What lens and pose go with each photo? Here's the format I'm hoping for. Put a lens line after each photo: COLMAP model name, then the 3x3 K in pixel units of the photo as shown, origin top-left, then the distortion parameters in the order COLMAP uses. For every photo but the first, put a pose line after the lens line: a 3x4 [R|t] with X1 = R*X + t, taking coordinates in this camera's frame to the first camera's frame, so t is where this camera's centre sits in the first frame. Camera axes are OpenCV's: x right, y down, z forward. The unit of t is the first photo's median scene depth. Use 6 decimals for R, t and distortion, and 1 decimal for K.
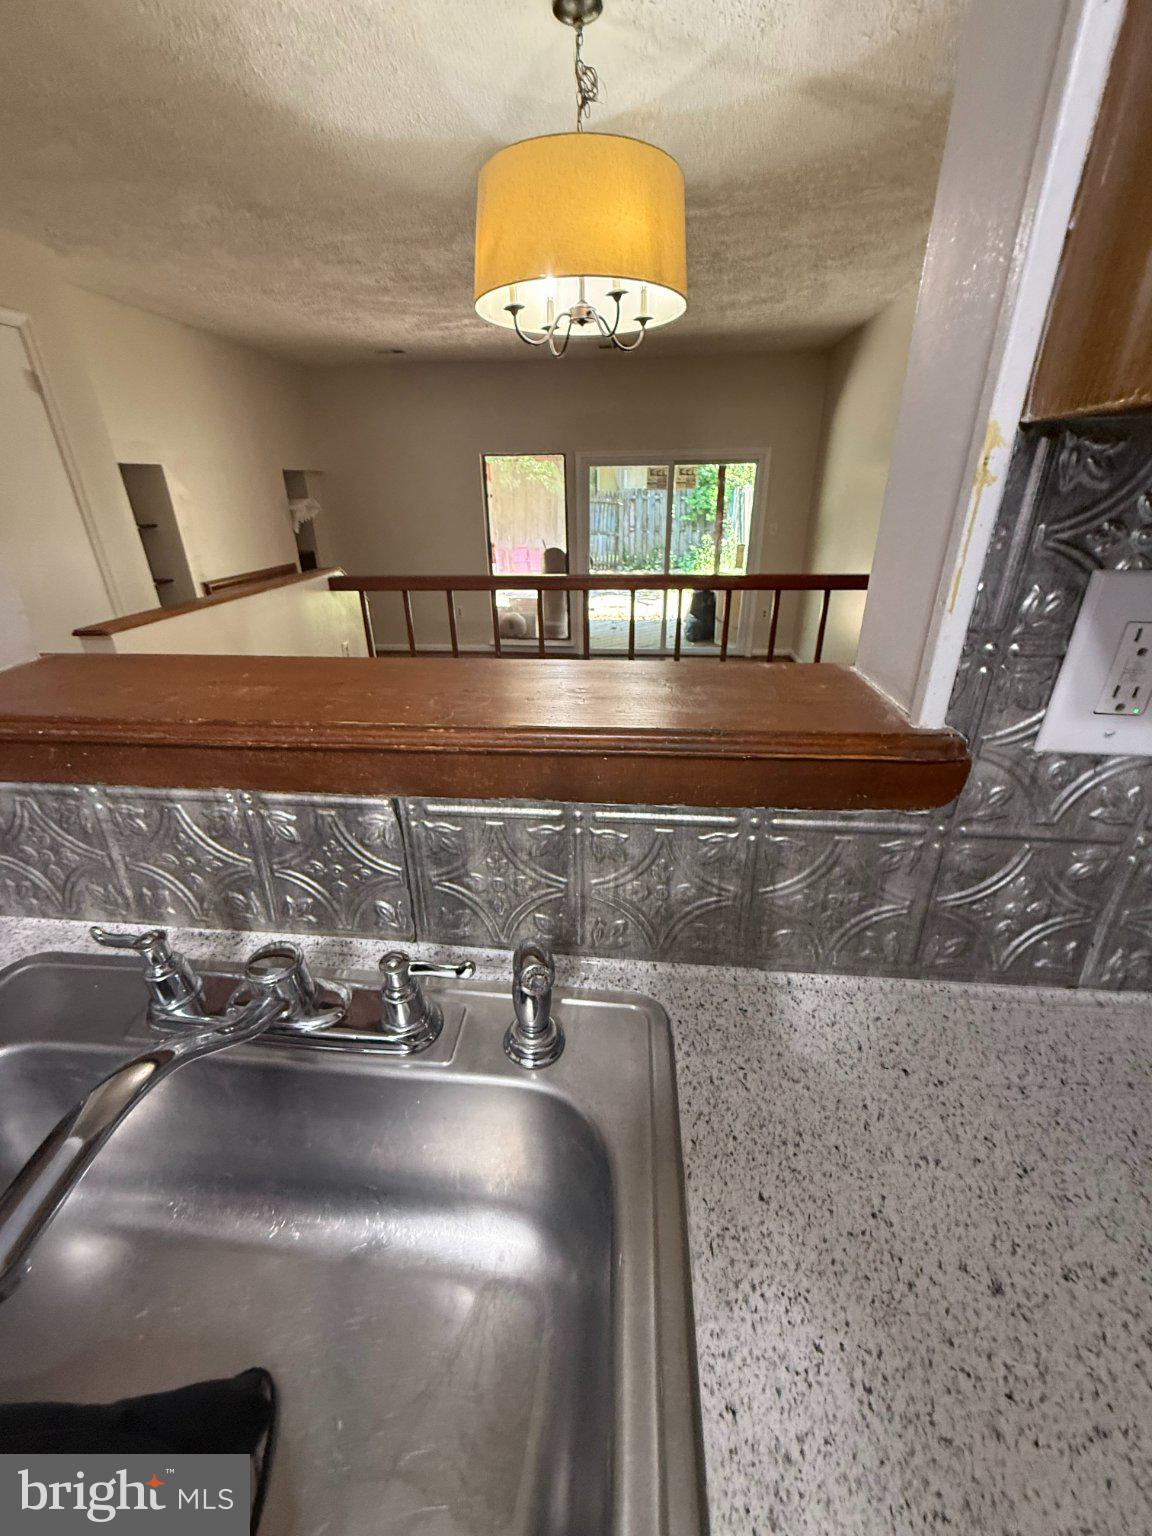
lens RADIAL K [[611.1, 0, 576.0], [0, 611.1, 768.0], [0, 0, 1]] dist [0.001505, 0.000134]
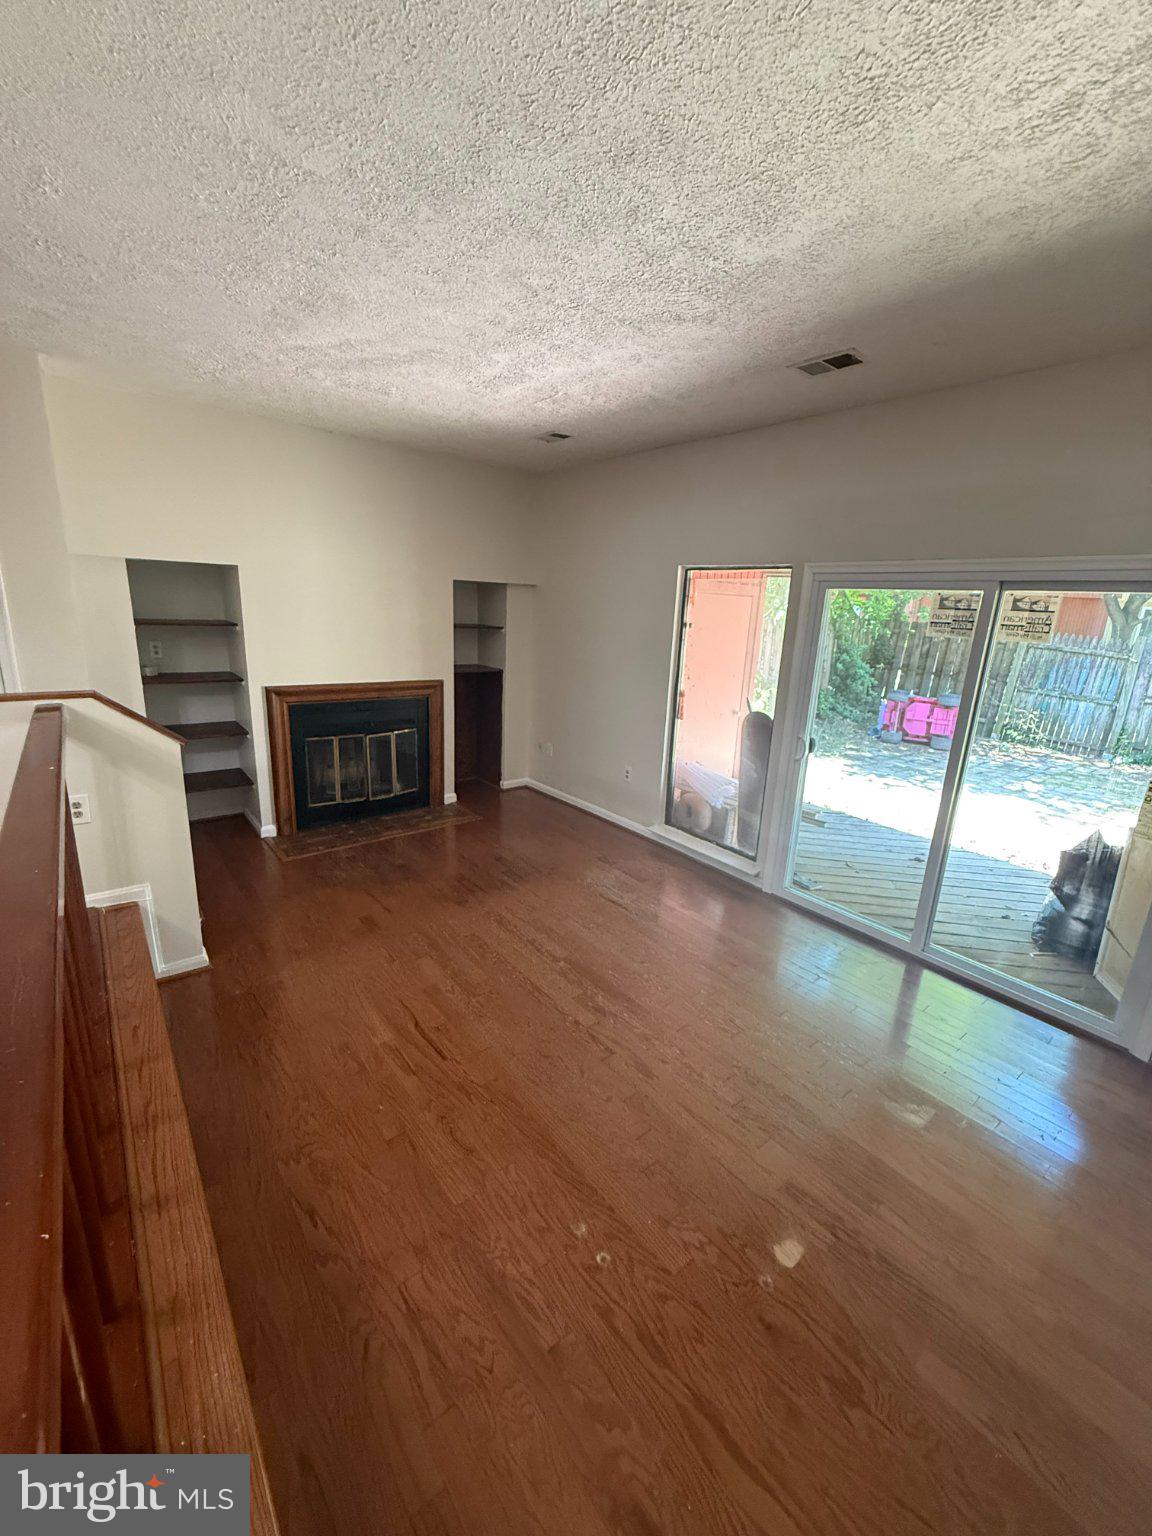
lens RADIAL K [[619.2, 0, 576.0], [0, 619.2, 768.0], [0, 0, 1]] dist [-0.000079, 0.000102]
pose [[0.695271, 0.226210, -0.682223, 0.285766], [-0.351516, 0.934939, -0.048233, -0.231396], [0.626925, 0.273347, 0.729552, 0.488202]]
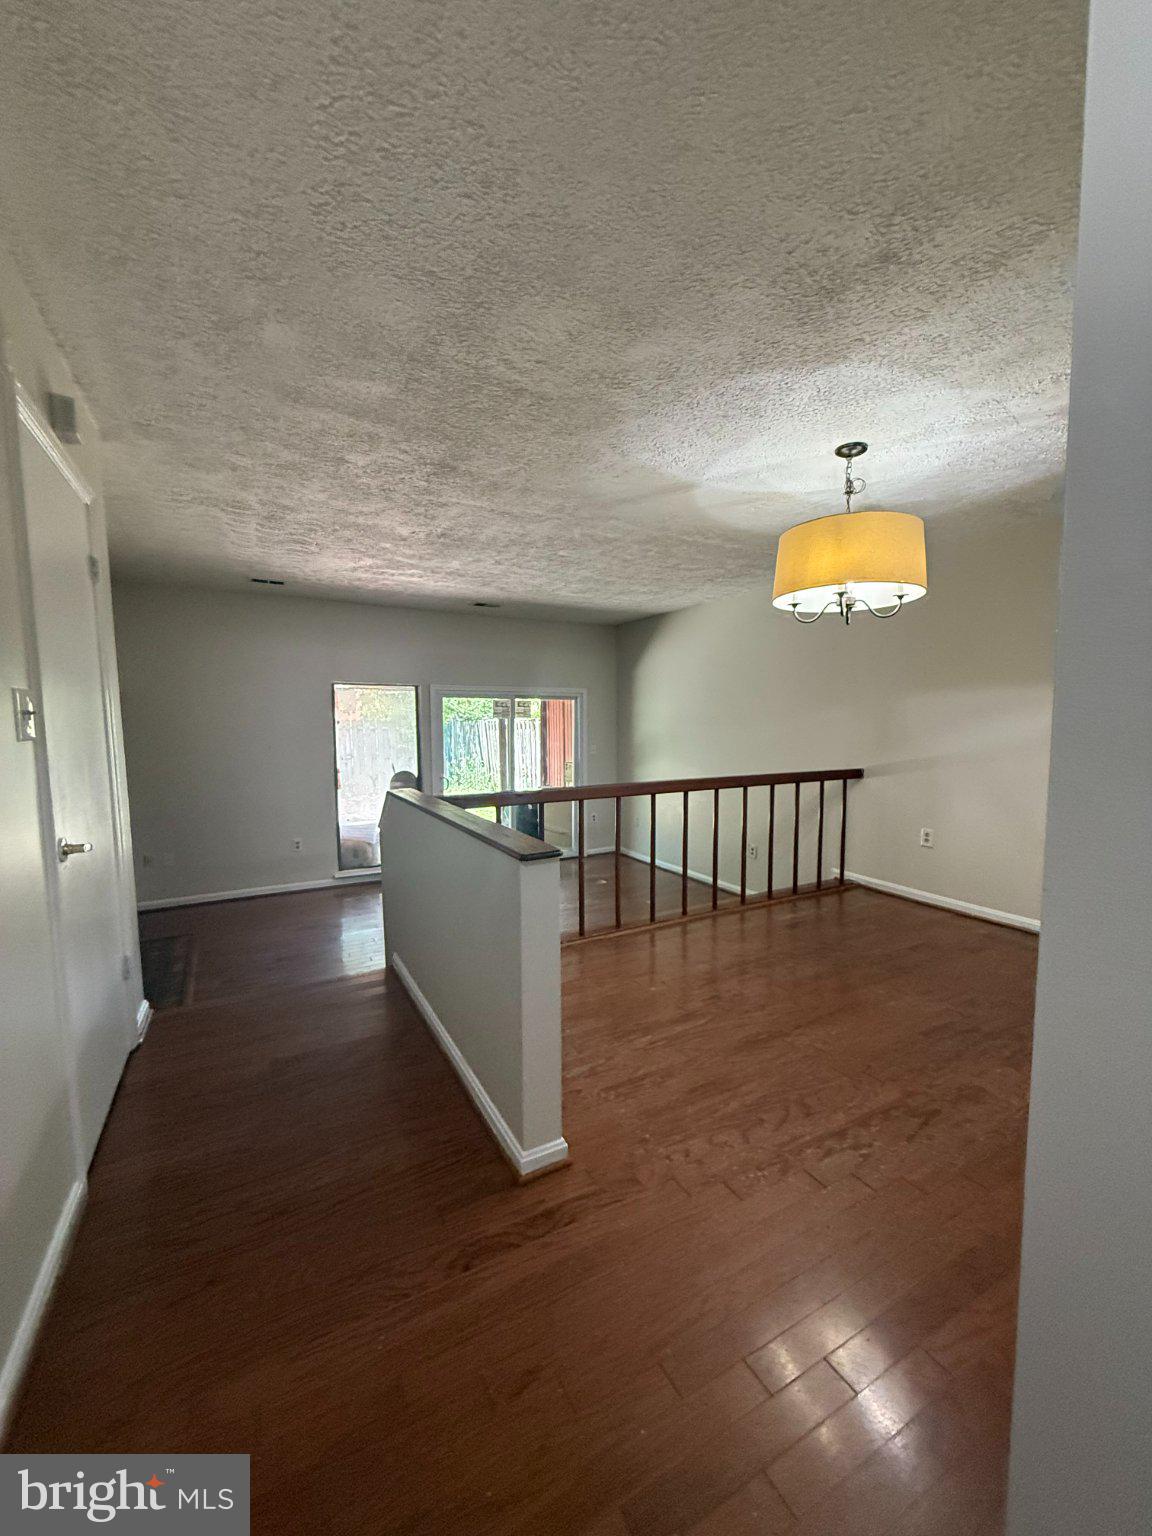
lens RADIAL K [[619.2, 0, 576.0], [0, 619.2, 768.0], [0, 0, 1]] dist [-0.000079, 0.000102]
pose [[0.823079, -0.032291, 0.567008, -0.398002], [0.228725, 0.932682, -0.278906, -0.027290], [-0.519833, 0.359251, 0.775057, 0.092819]]
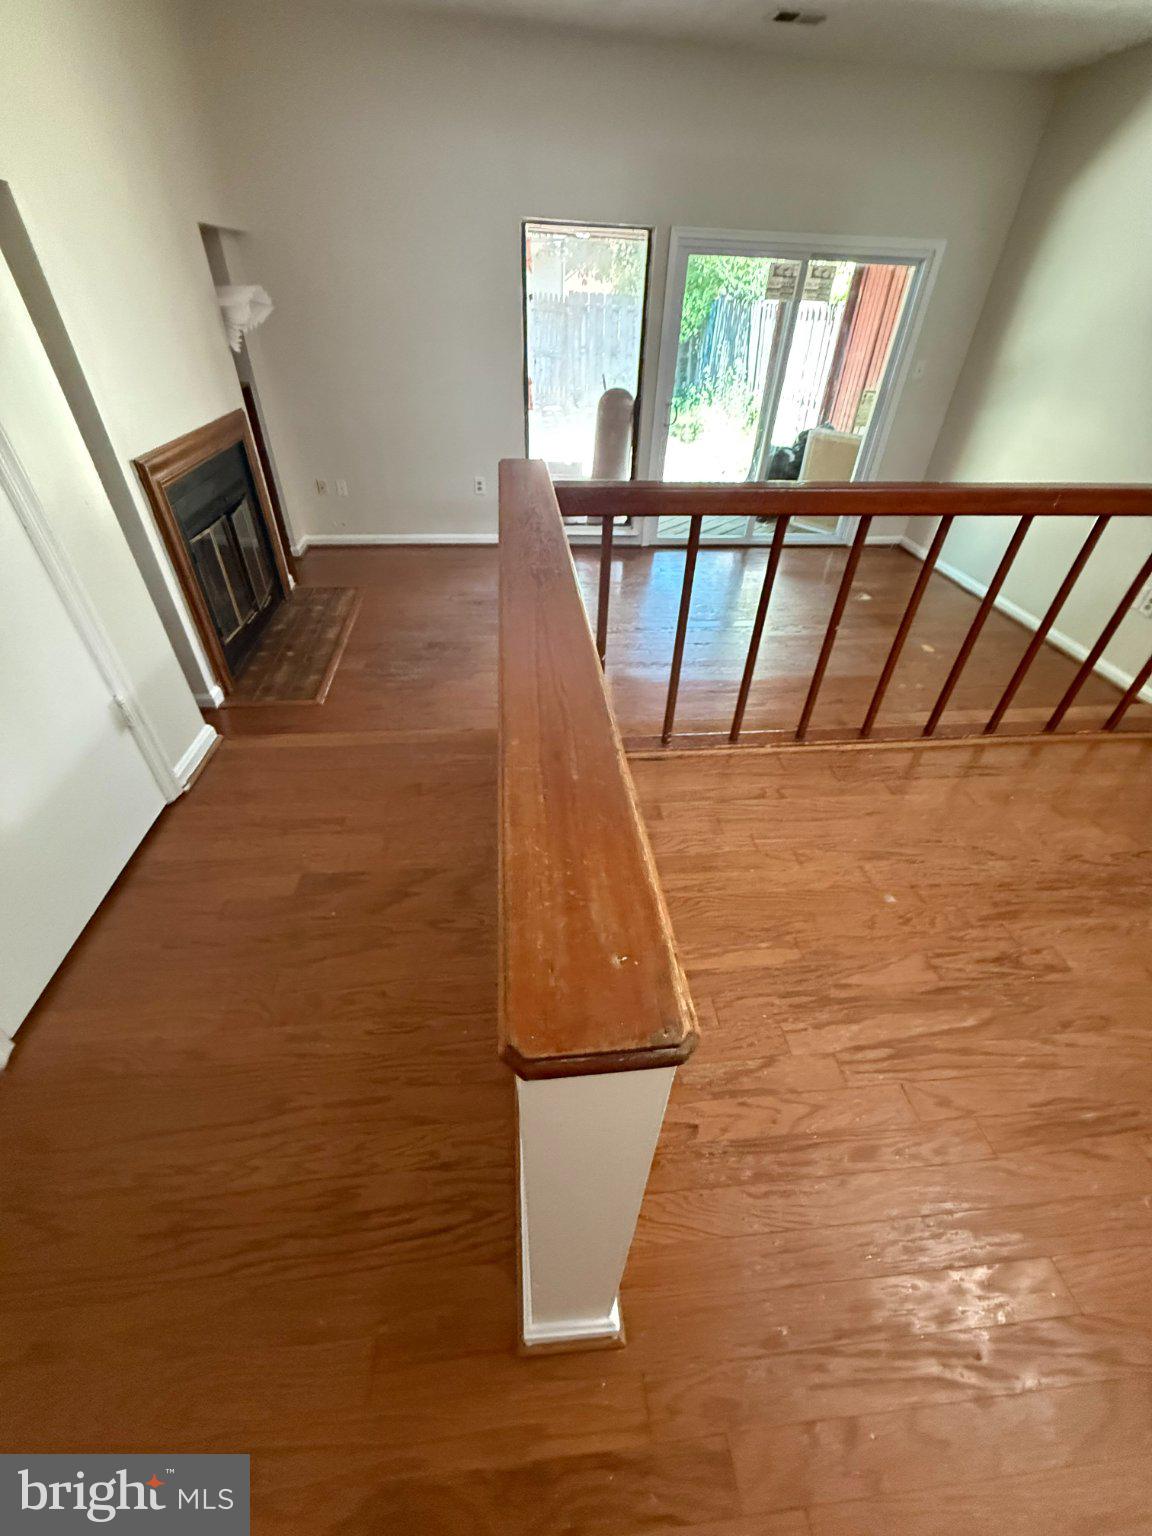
lens RADIAL K [[619.2, 0, 576.0], [0, 619.2, 768.0], [0, 0, 1]] dist [-0.000079, 0.000102]
pose [[0.978155, -0.088082, 0.188291, -0.269805], [0.043217, 0.972167, 0.230269, -0.114500], [-0.203333, -0.217101, 0.954737, 0.268460]]
